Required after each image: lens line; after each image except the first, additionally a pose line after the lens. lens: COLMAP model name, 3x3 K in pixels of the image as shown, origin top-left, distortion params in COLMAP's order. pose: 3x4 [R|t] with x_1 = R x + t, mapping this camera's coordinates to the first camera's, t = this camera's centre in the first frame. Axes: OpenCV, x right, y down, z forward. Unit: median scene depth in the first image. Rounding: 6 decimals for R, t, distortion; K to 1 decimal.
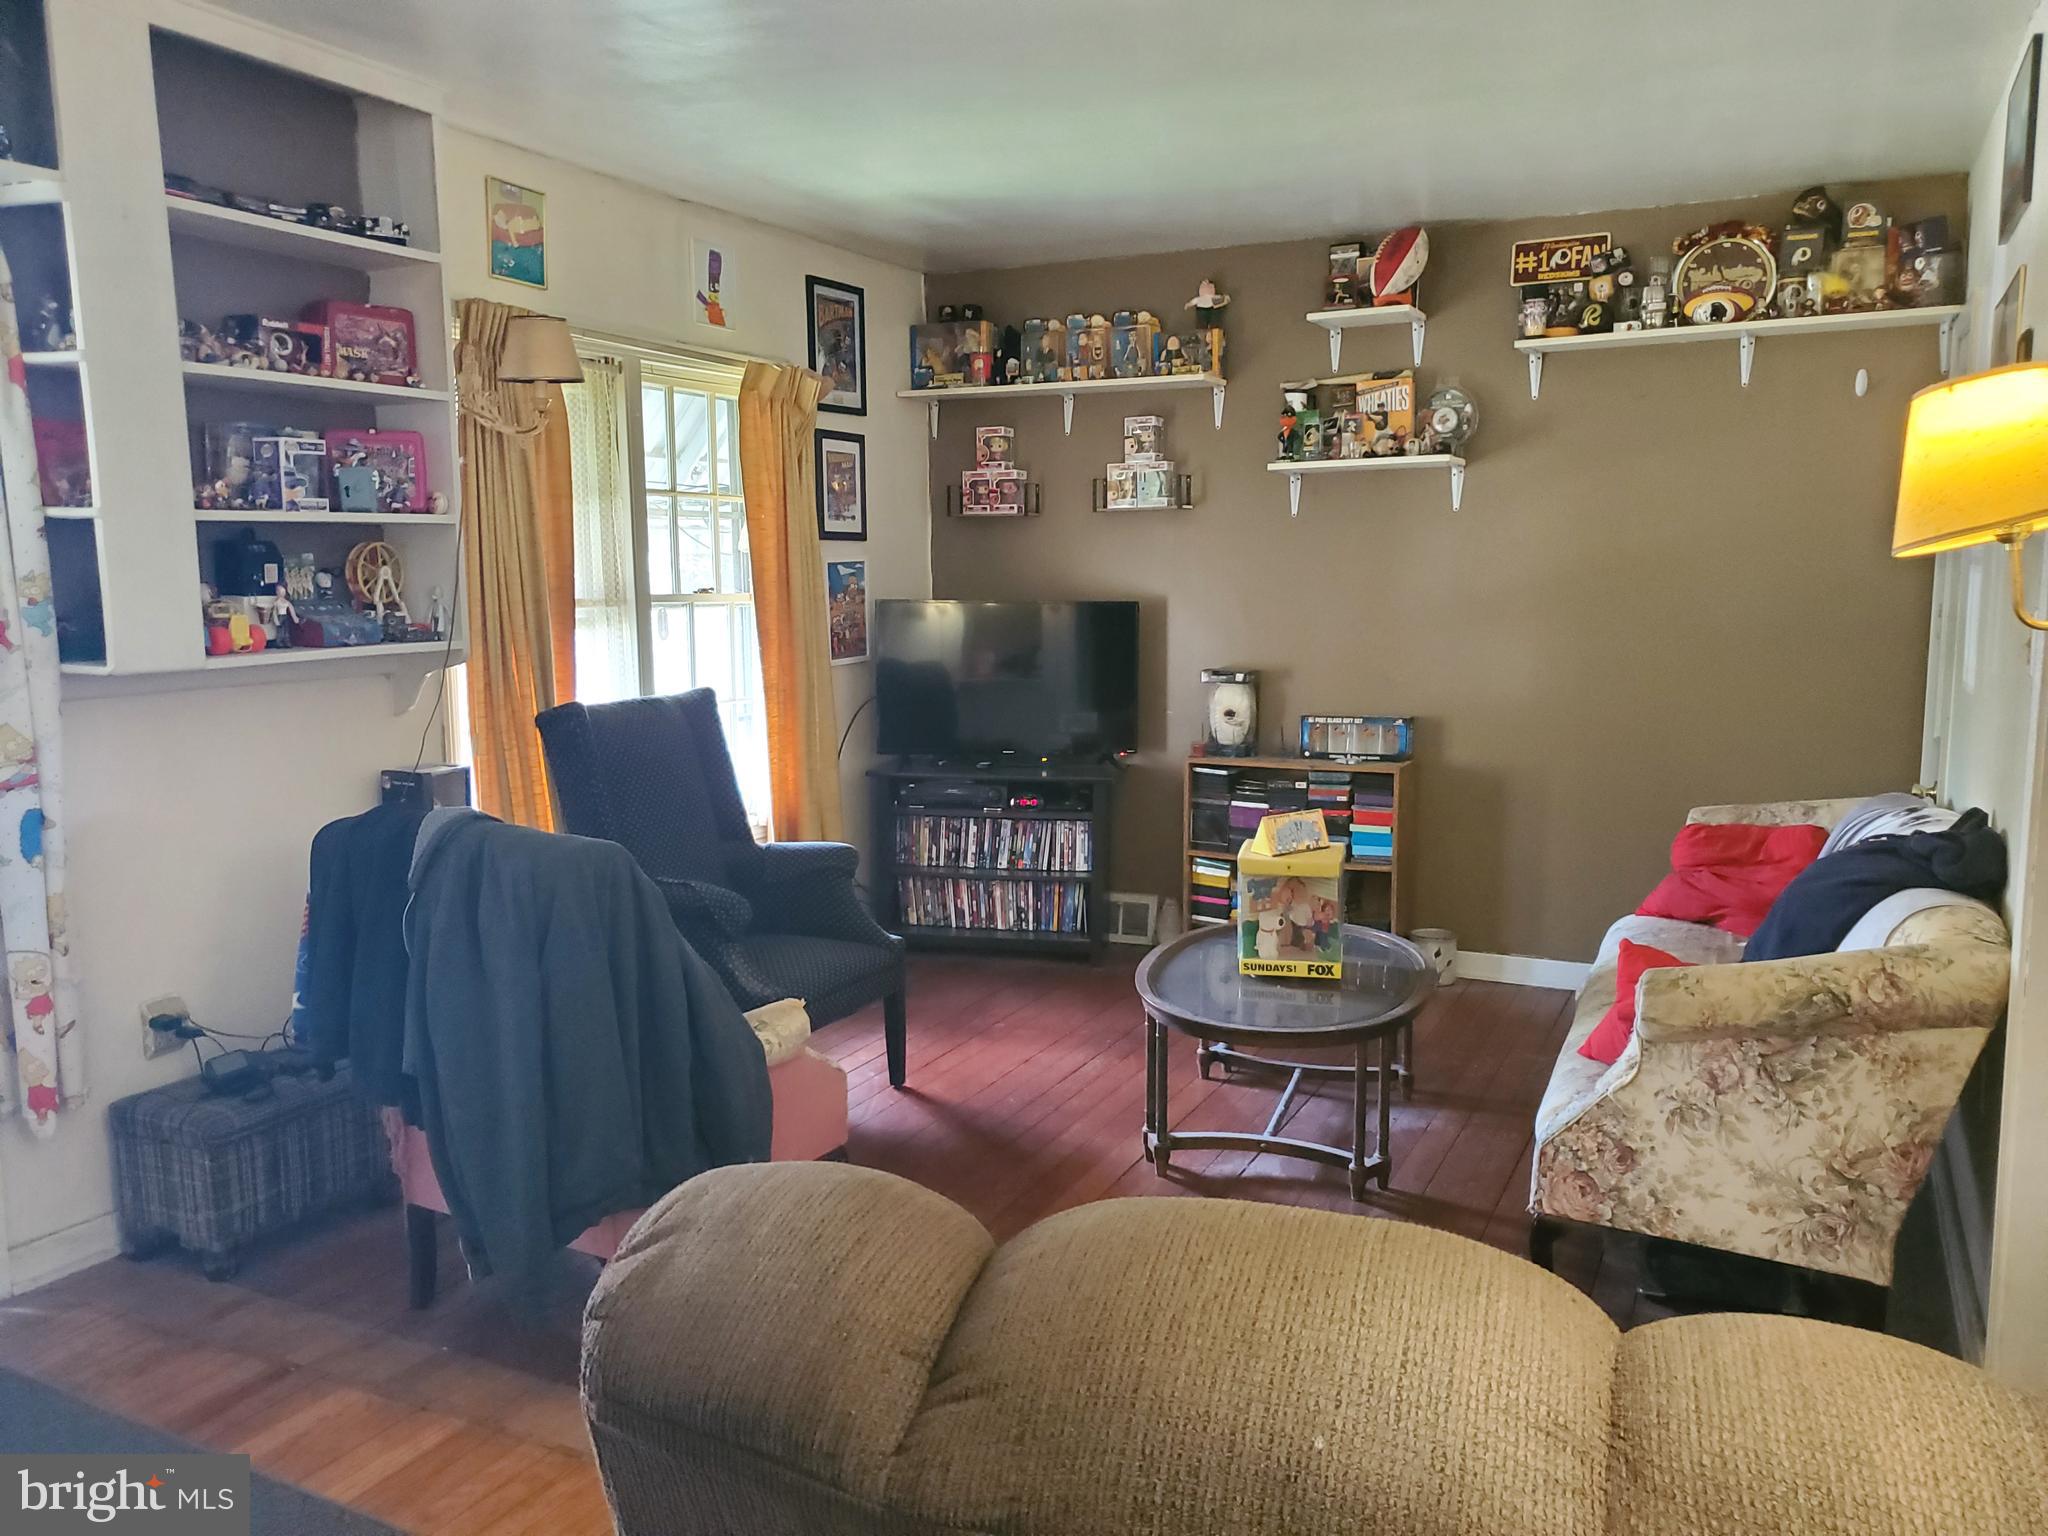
lens RADIAL K [[1587.0, 0, 1036.4], [0, 1587.0, 769.1], [0, 0, 1]] dist [0.001166, 0.028474]
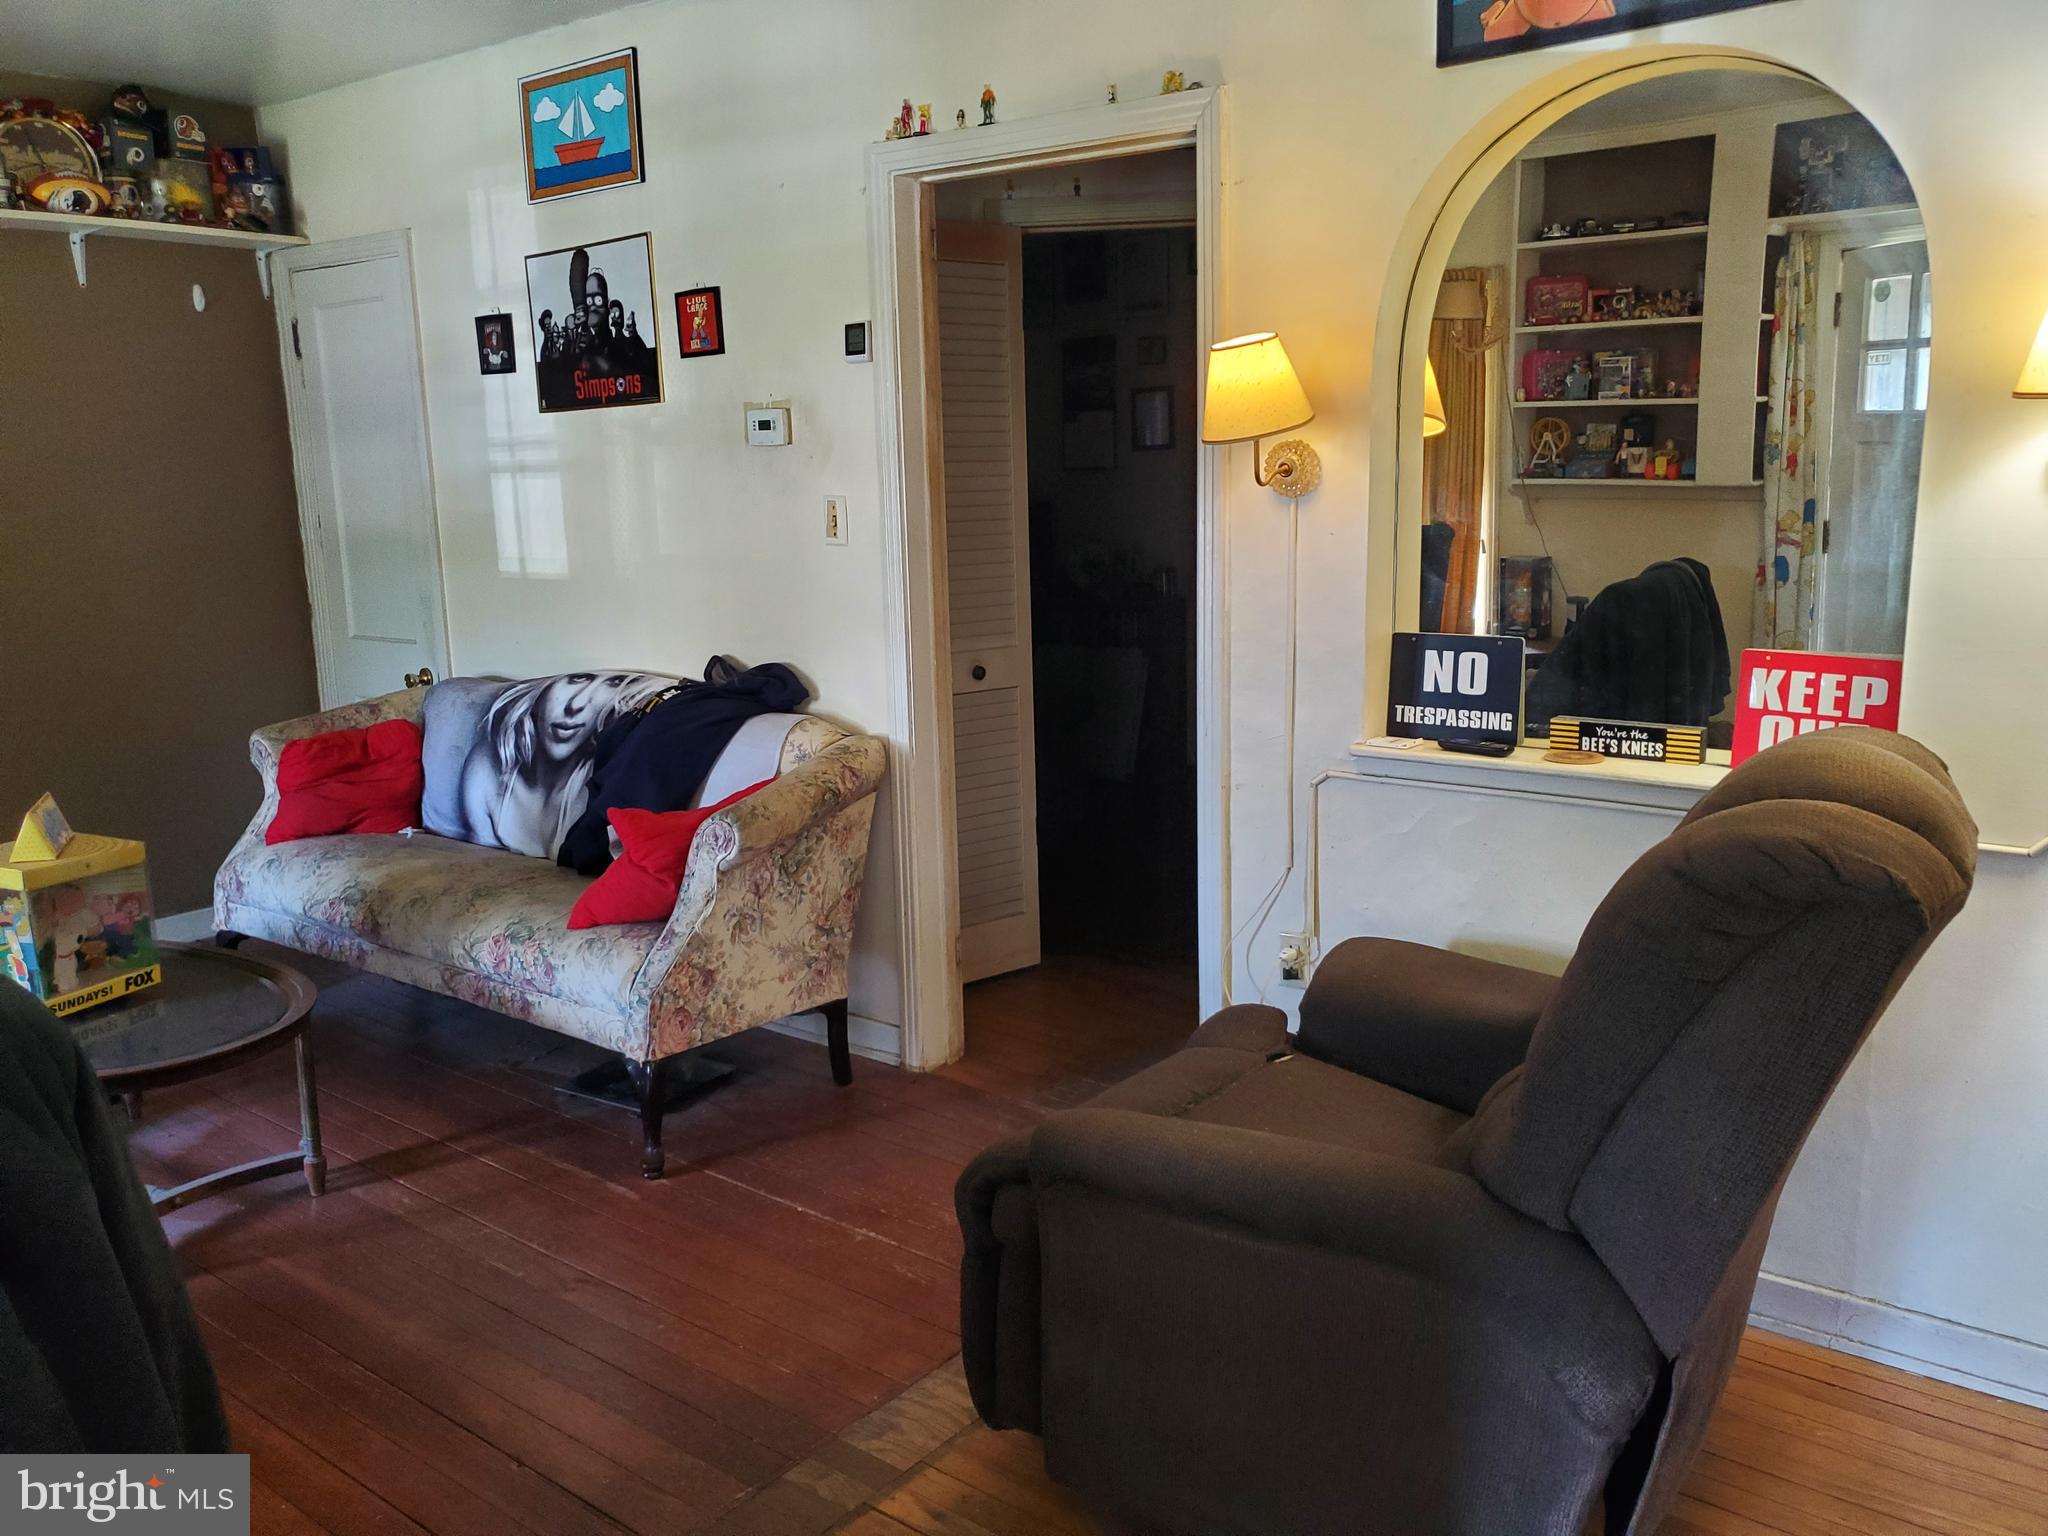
lens RADIAL K [[1587.0, 0, 1036.1], [0, 1587.0, 771.2], [0, 0, 1]] dist [0.001166, 0.028474]
pose [[0.199748, -0.186928, 0.961852, -0.663882], [0.146891, 0.976254, 0.159222, -0.054321], [-0.968774, 0.109483, 0.222462, 0.486104]]
